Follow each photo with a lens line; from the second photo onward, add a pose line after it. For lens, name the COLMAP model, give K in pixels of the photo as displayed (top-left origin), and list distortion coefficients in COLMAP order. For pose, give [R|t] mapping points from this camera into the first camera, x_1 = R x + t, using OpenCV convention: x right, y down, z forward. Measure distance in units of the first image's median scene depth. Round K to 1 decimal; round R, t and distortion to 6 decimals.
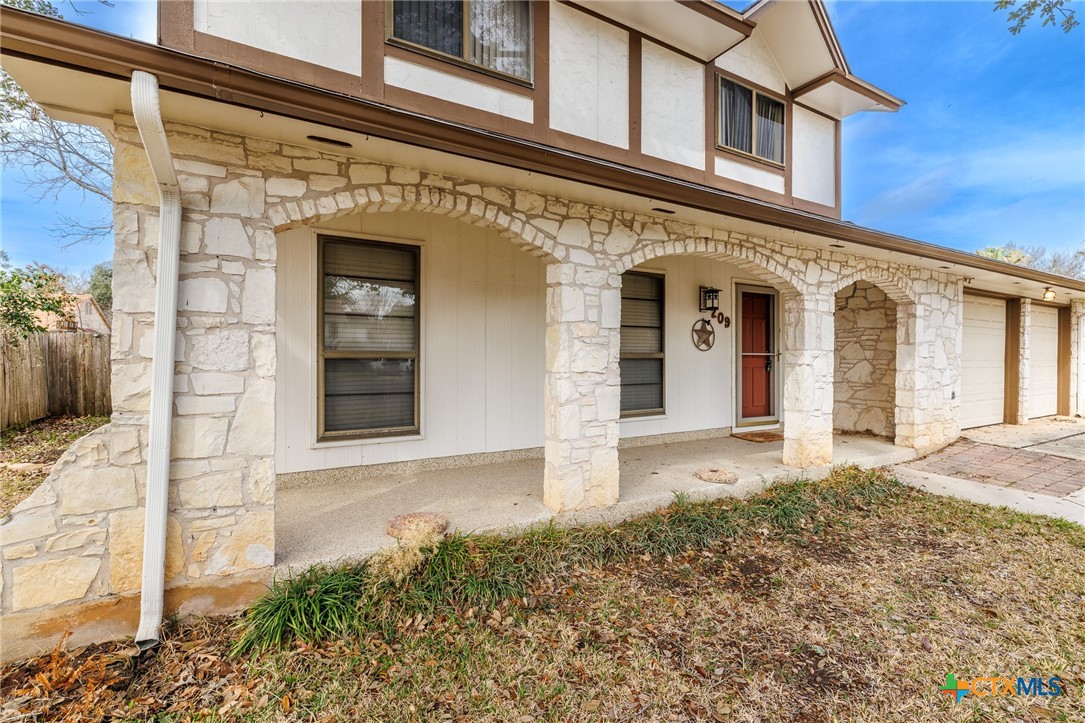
lens RADIAL K [[478.3, 0, 542.7], [0, 478.3, 357.9], [0, 0, 1]] dist [-0.000430, -0.000029]
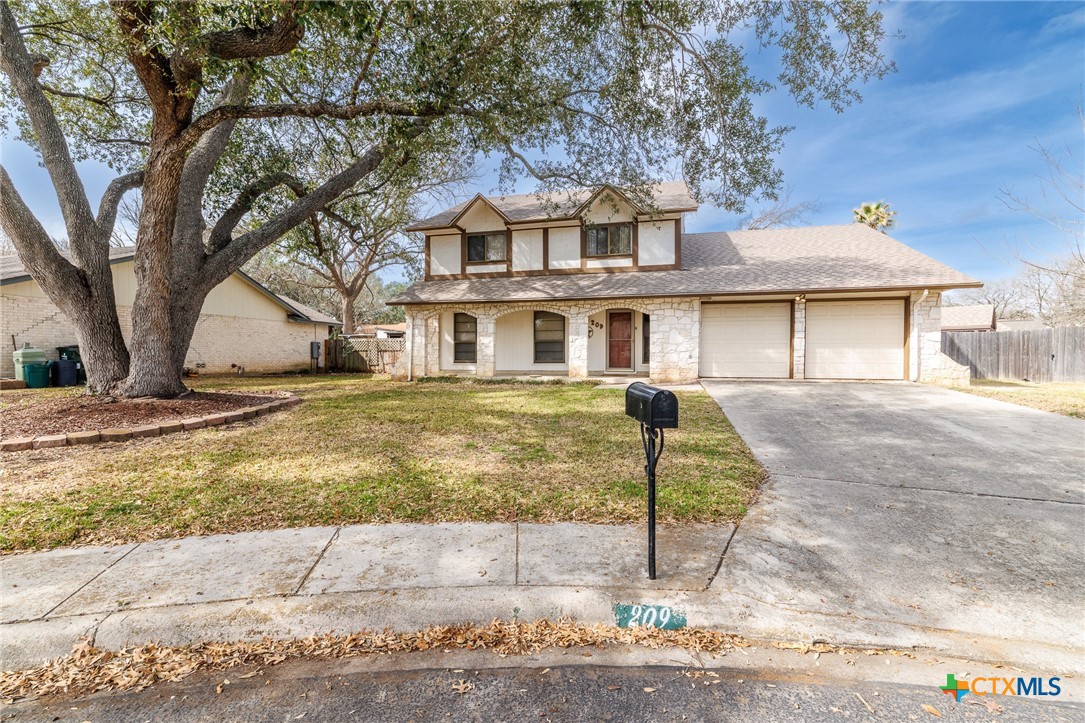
lens RADIAL K [[478.3, 0, 543.0], [0, 478.3, 362.0], [0, 0, 1]] dist [-0.000430, -0.000029]
pose [[0.719224, 0.002870, -0.694772, 2.487437], [-0.001482, 0.999996, 0.002597, 0.130702], [0.694776, -0.000838, 0.719225, -1.218280]]
